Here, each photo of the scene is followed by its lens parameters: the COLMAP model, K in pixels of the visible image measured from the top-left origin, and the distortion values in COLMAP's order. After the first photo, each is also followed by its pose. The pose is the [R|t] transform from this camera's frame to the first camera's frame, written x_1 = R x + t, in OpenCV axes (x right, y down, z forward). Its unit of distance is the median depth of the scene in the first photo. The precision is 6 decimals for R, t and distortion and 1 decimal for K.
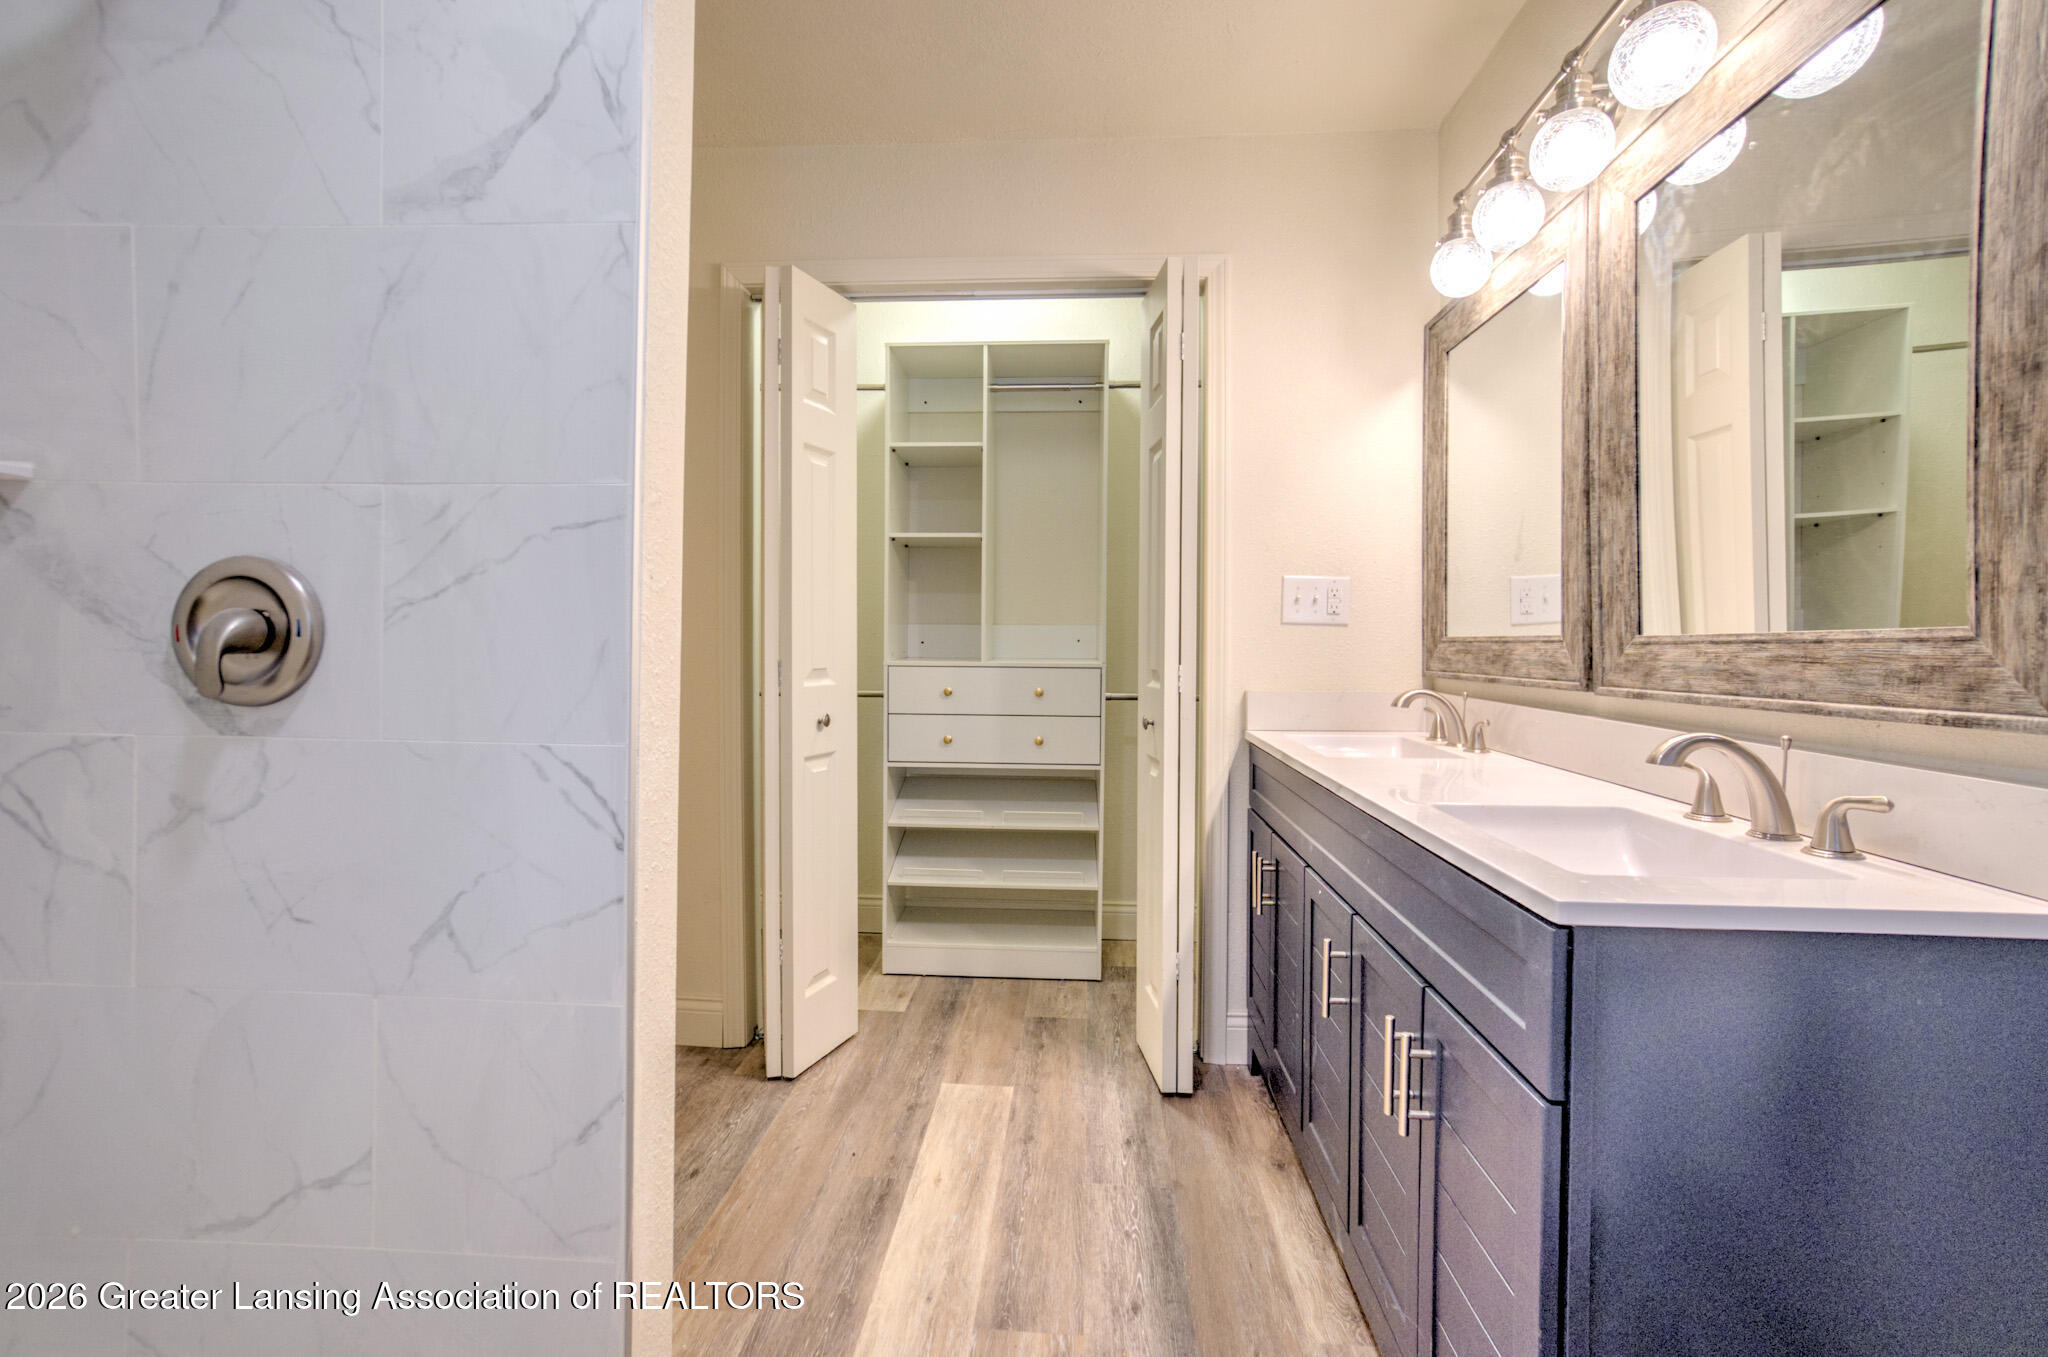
lens RADIAL K [[883.1, 0, 1022.3], [0, 883.1, 647.6], [0, 0, 1]] dist [0.001109, 0.000061]
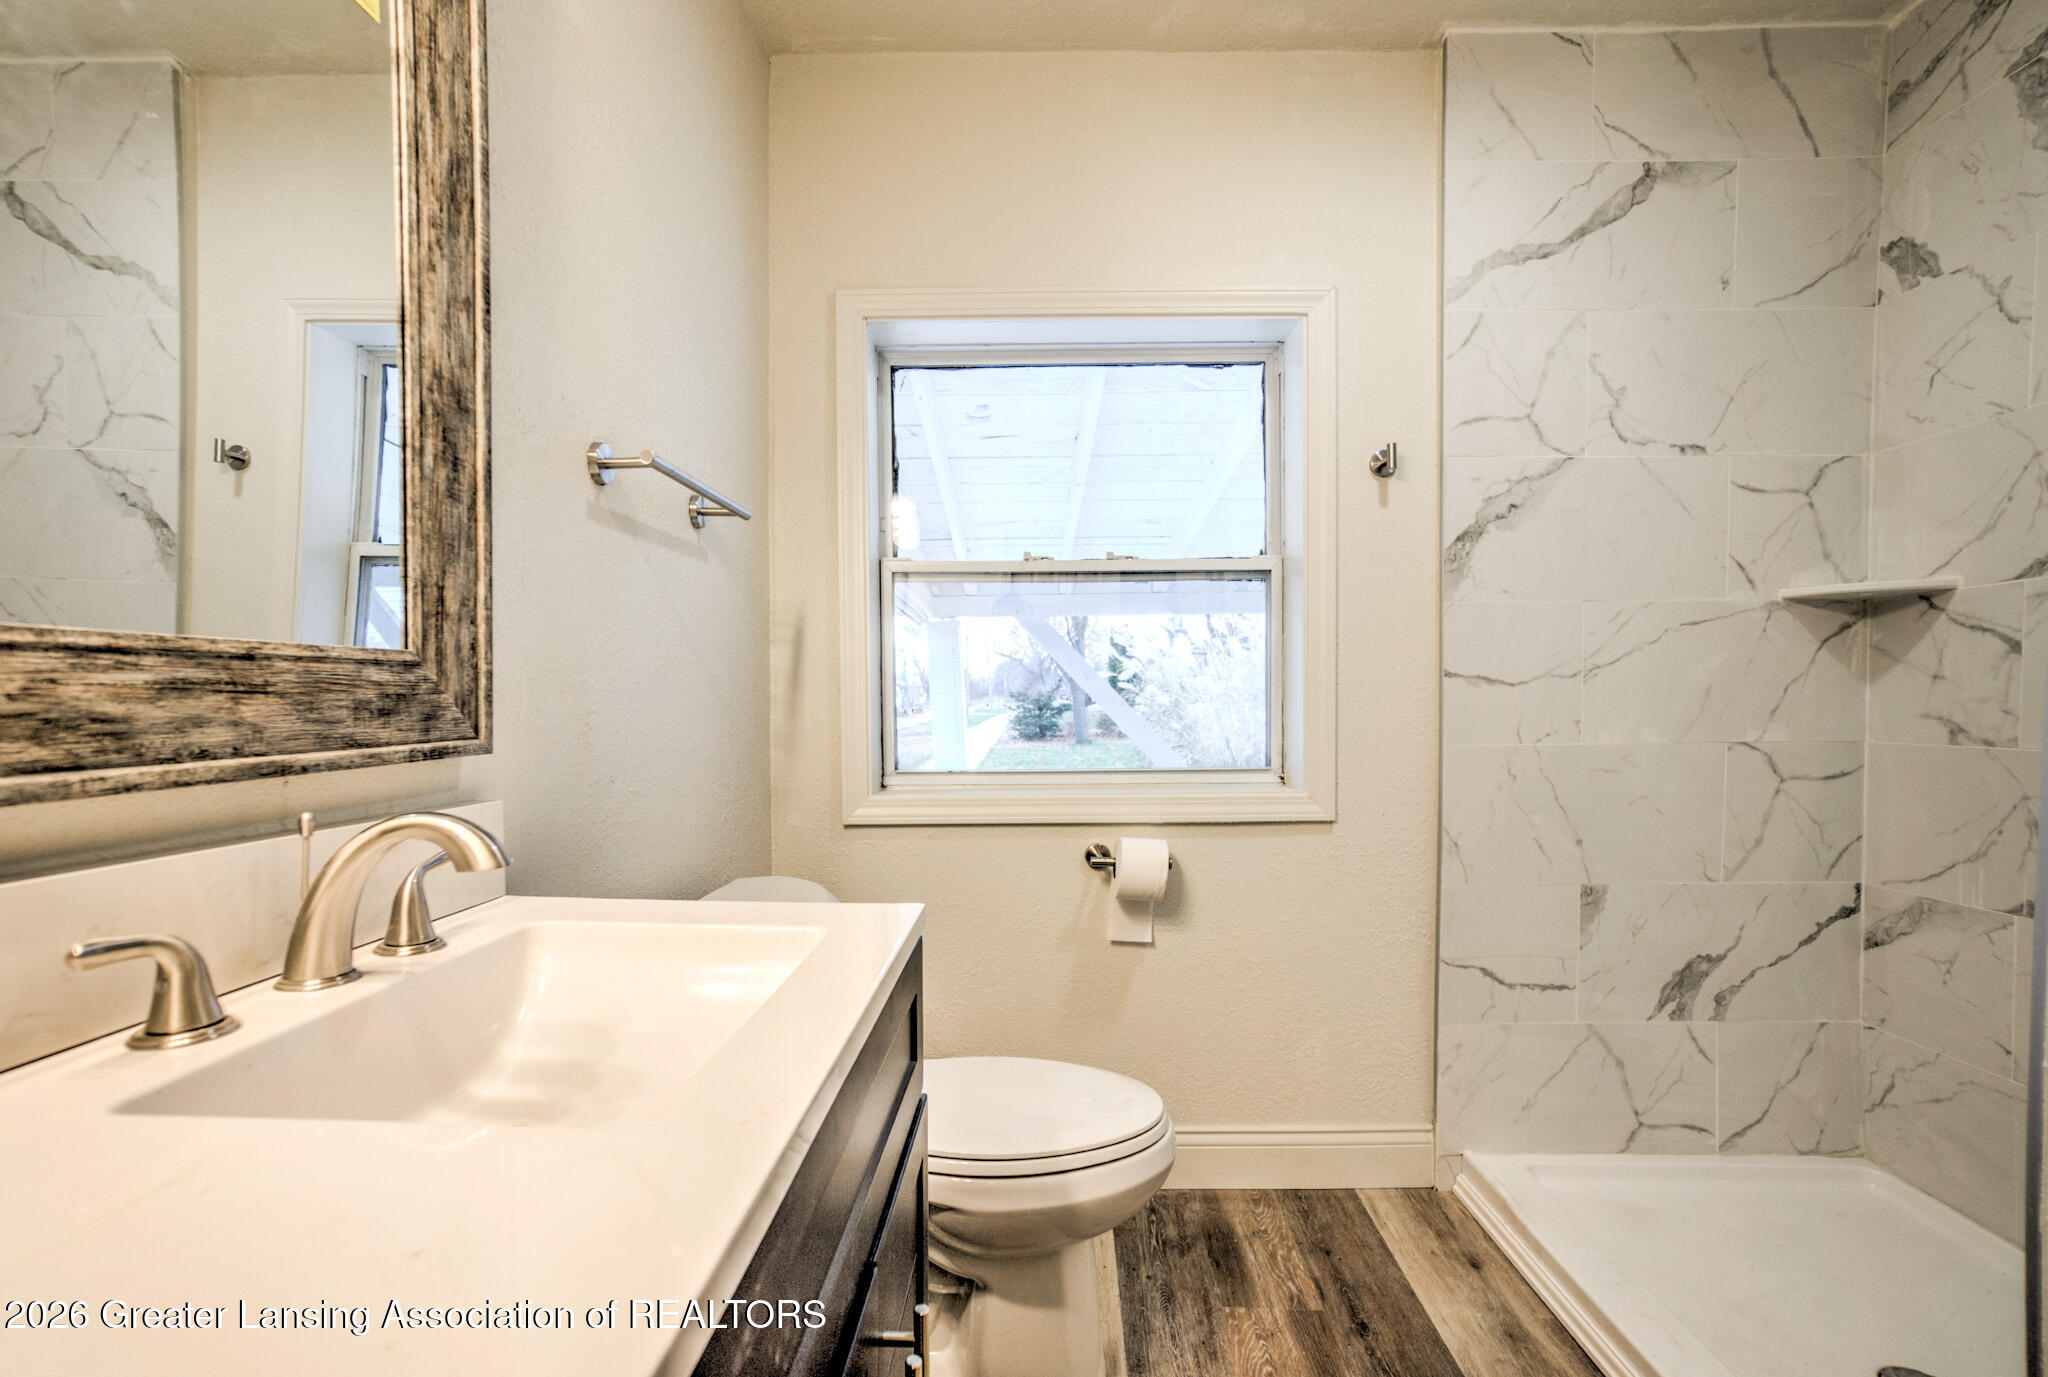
lens RADIAL K [[931.3, 0, 1020.2], [0, 931.3, 741.1], [0, 0, 1]] dist [-0.034383, 0.014896]
pose [[-0.999180, -0.006683, -0.039938, 0.413073], [-0.008639, 0.998761, 0.049006, 0.015513], [0.039561, 0.049311, -0.998000, 1.699916]]
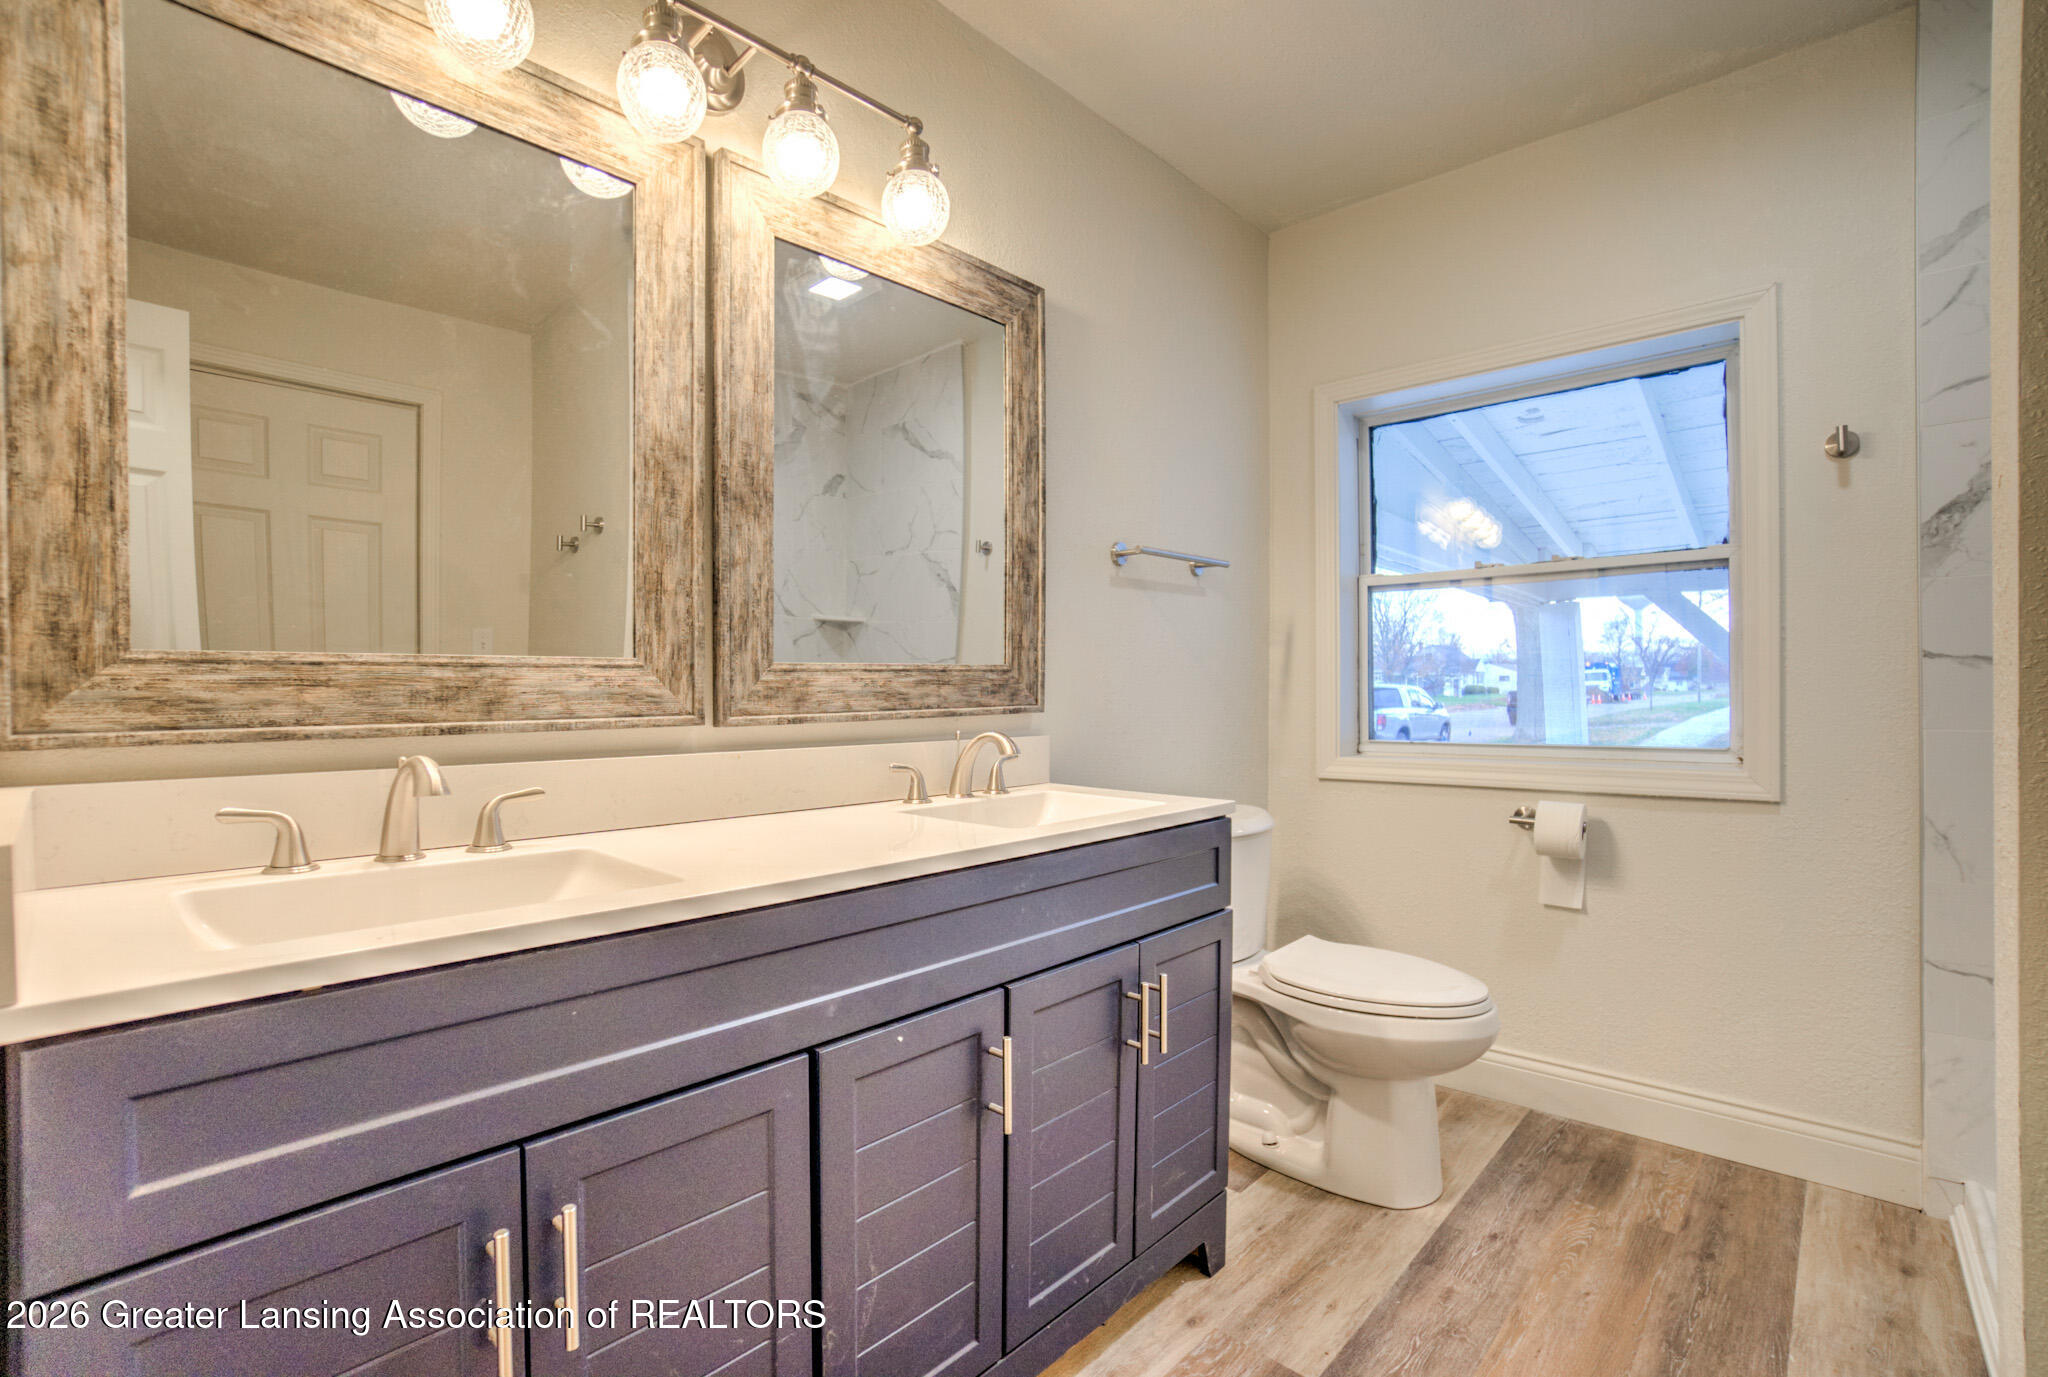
lens RADIAL K [[942.1, 0, 1024.0], [0, 942.1, 688.5], [0, 0, 1]] dist [-0.070951, 0.014615]
pose [[-0.782638, -0.008998, 0.622412, -0.274633], [-0.000836, 0.999910, 0.013403, 0.002070], [-0.622477, 0.009969, -0.782575, 2.309003]]
